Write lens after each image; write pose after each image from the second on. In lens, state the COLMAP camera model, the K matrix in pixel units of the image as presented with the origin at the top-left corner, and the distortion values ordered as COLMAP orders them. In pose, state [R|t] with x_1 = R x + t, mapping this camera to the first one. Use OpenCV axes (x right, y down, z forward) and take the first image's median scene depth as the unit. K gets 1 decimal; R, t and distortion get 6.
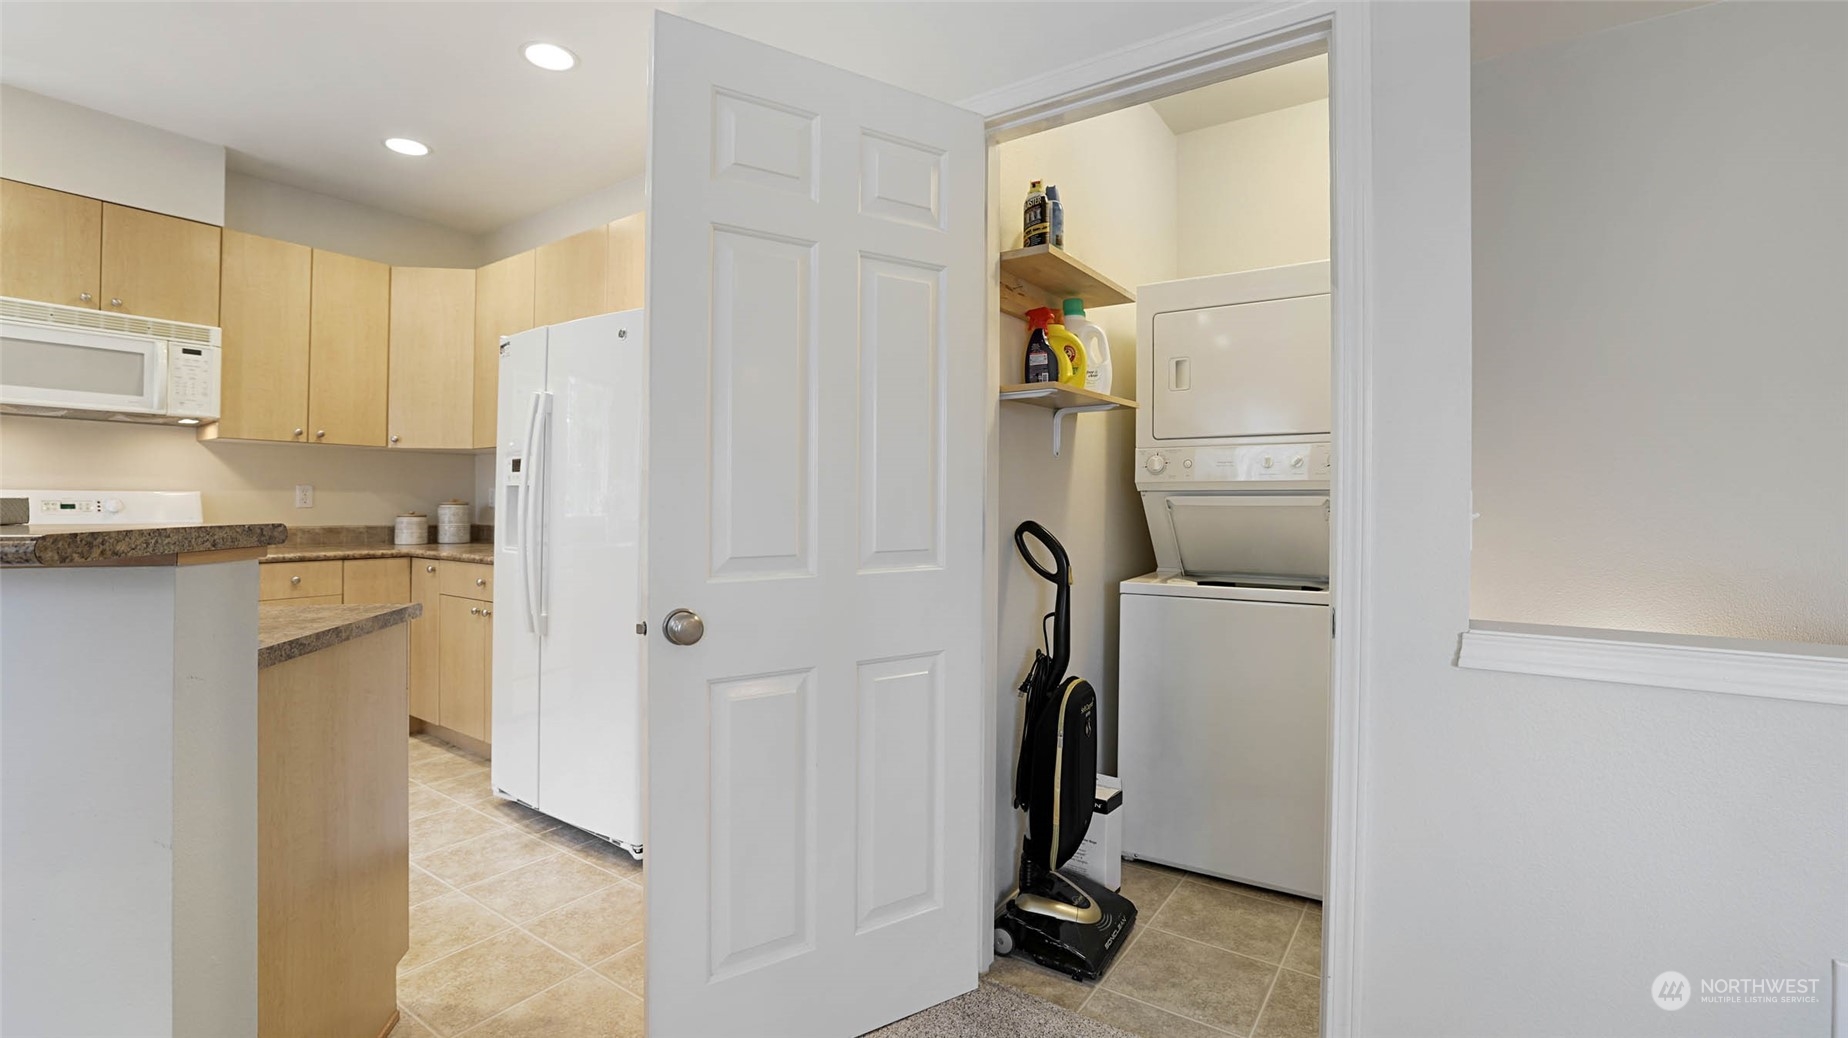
lens RADIAL K [[801.2, 0, 906.8], [0, 801.2, 494.3], [0, 0, 1]] dist [-0.001201, 0.000589]
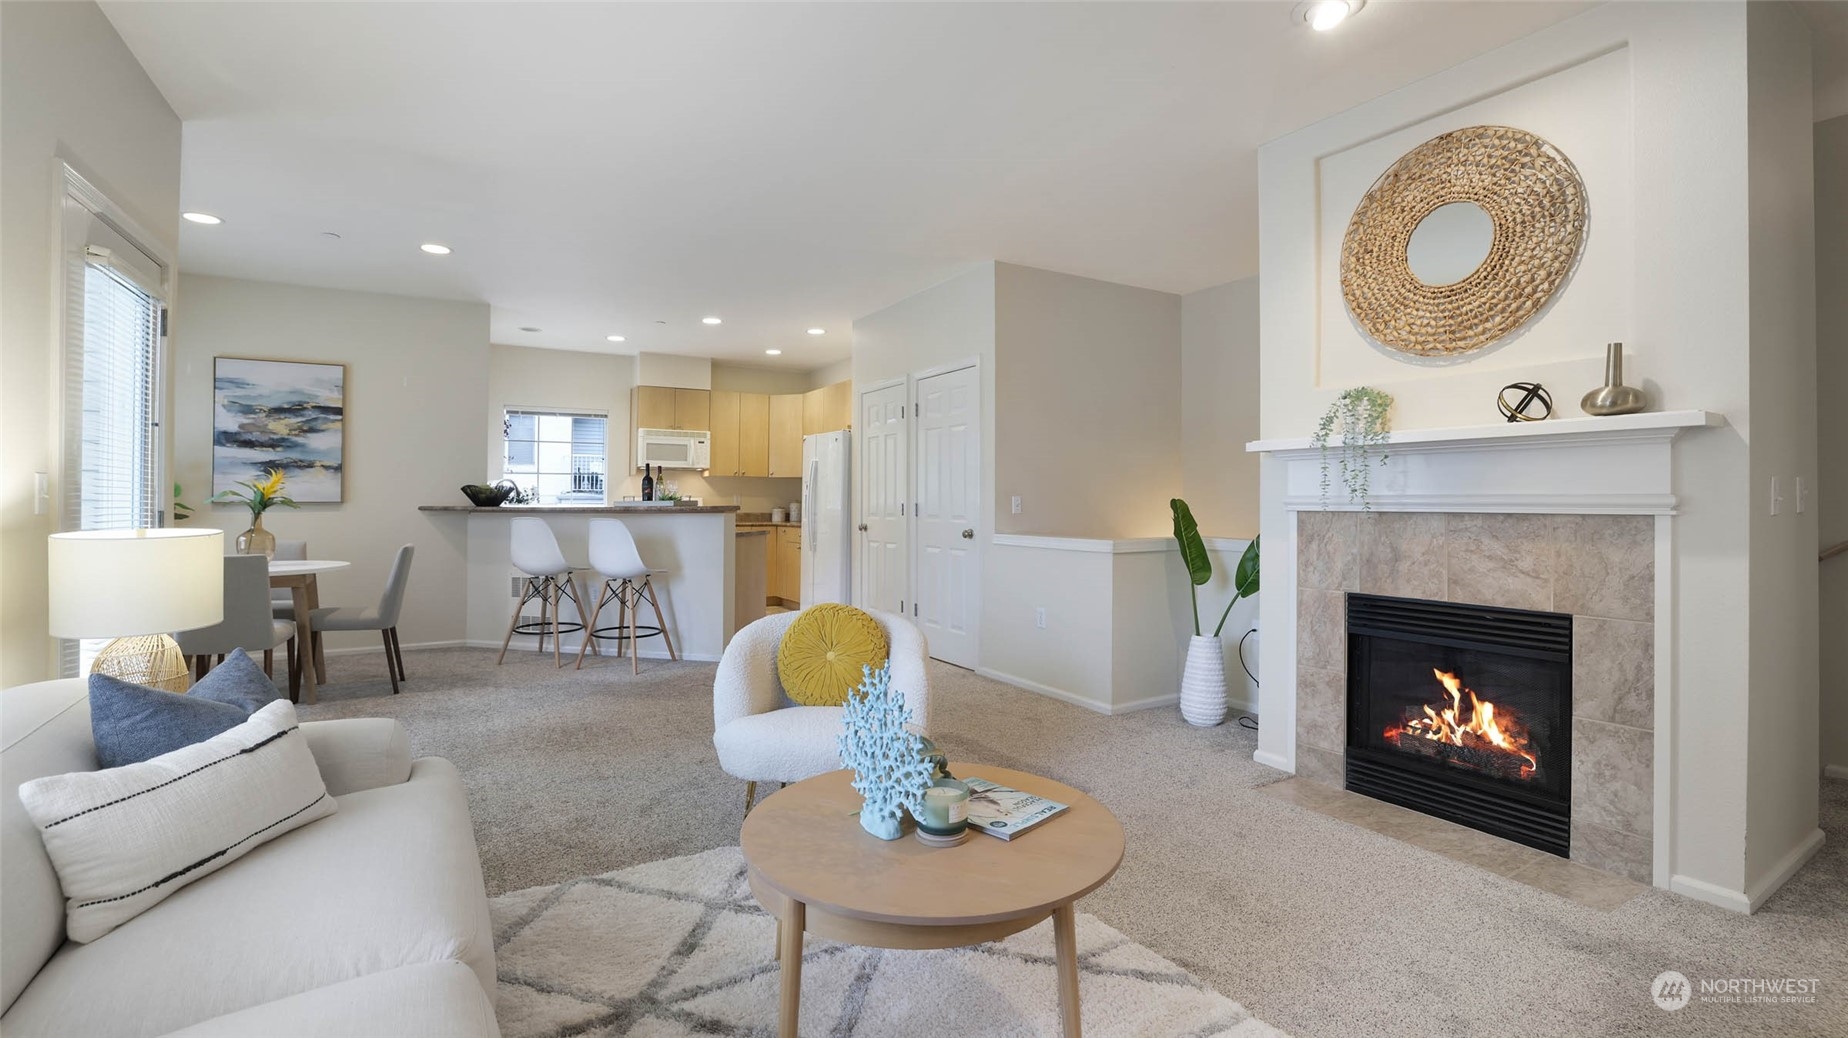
lens RADIAL K [[801.2, 0, 906.8], [0, 801.2, 494.3], [0, 0, 1]] dist [-0.001201, 0.000589]
pose [[0.914205, -0.006604, -0.405198, 0.702891], [0.008612, 0.999958, 0.003133, -0.017463], [0.405160, -0.006354, 0.914224, -1.022923]]
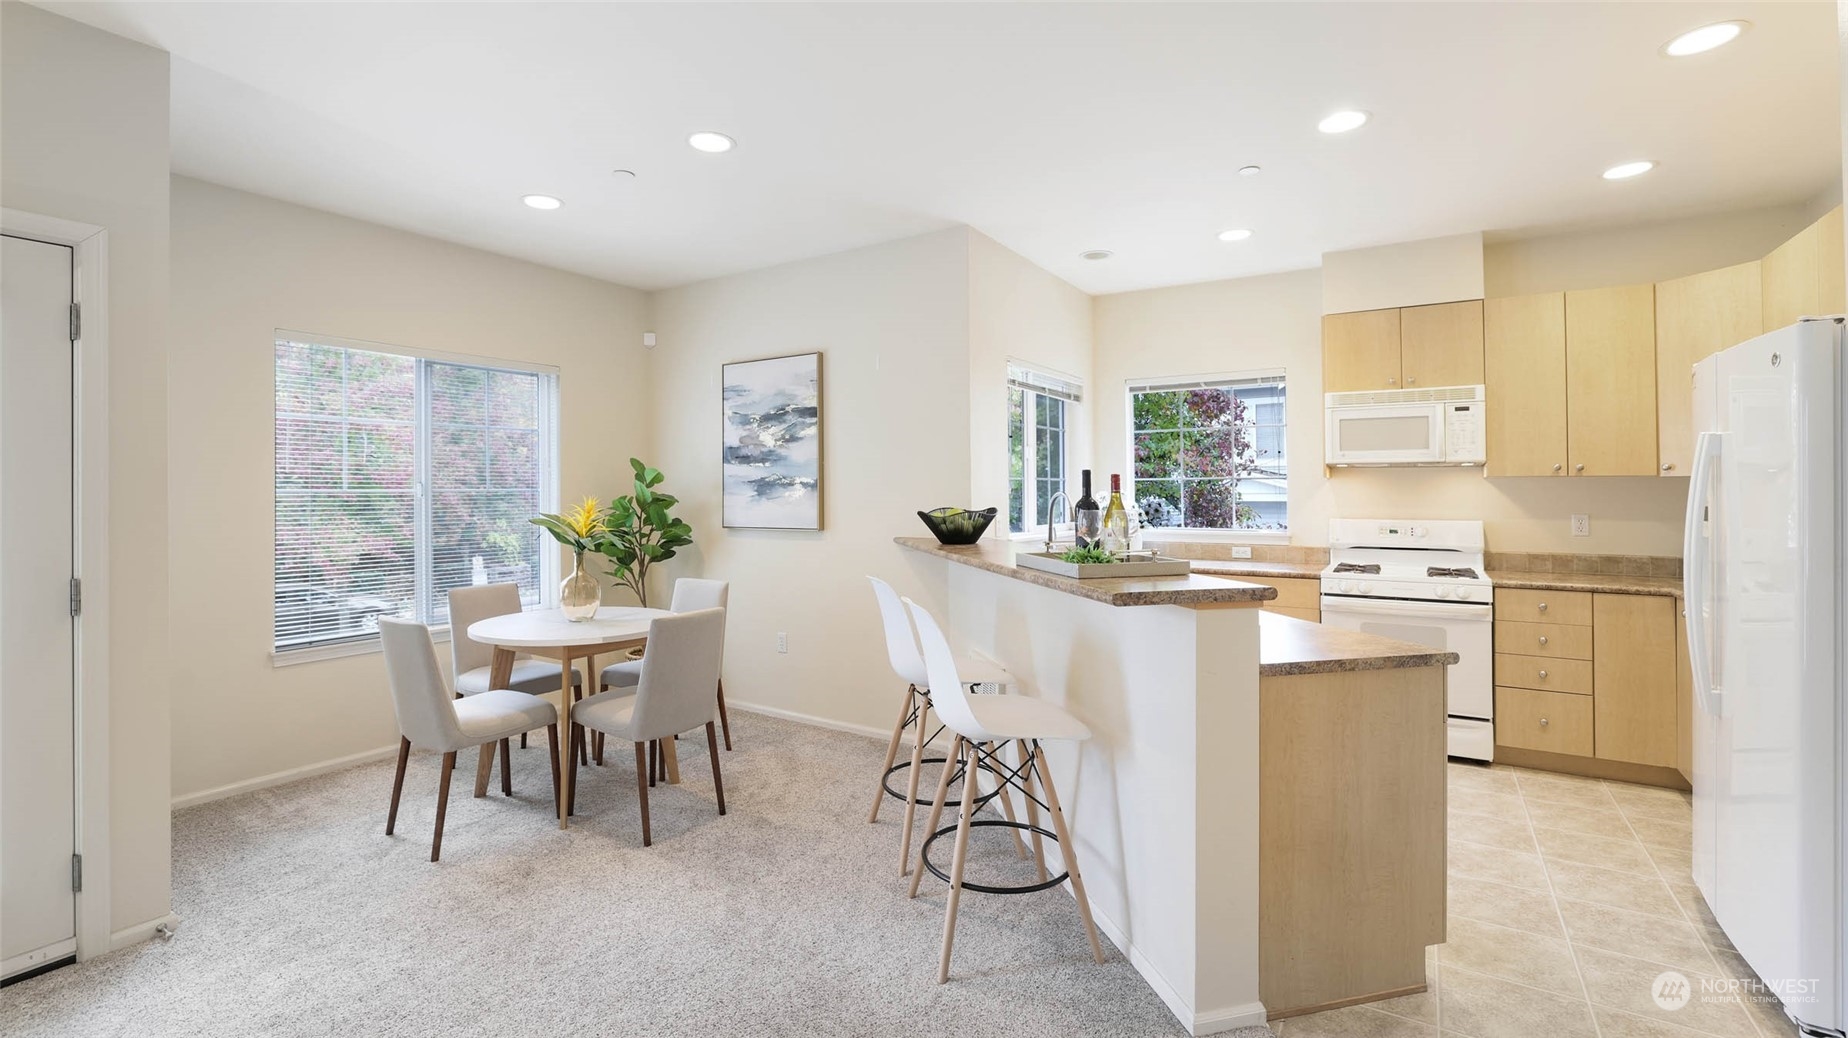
lens RADIAL K [[801.2, 0, 906.8], [0, 801.2, 494.3], [0, 0, 1]] dist [-0.001201, 0.000589]
pose [[0.064609, -0.004099, -0.997902, 0.268995], [0.014229, 0.999894, -0.003186, -0.054792], [0.997809, -0.013993, 0.064661, 0.071402]]
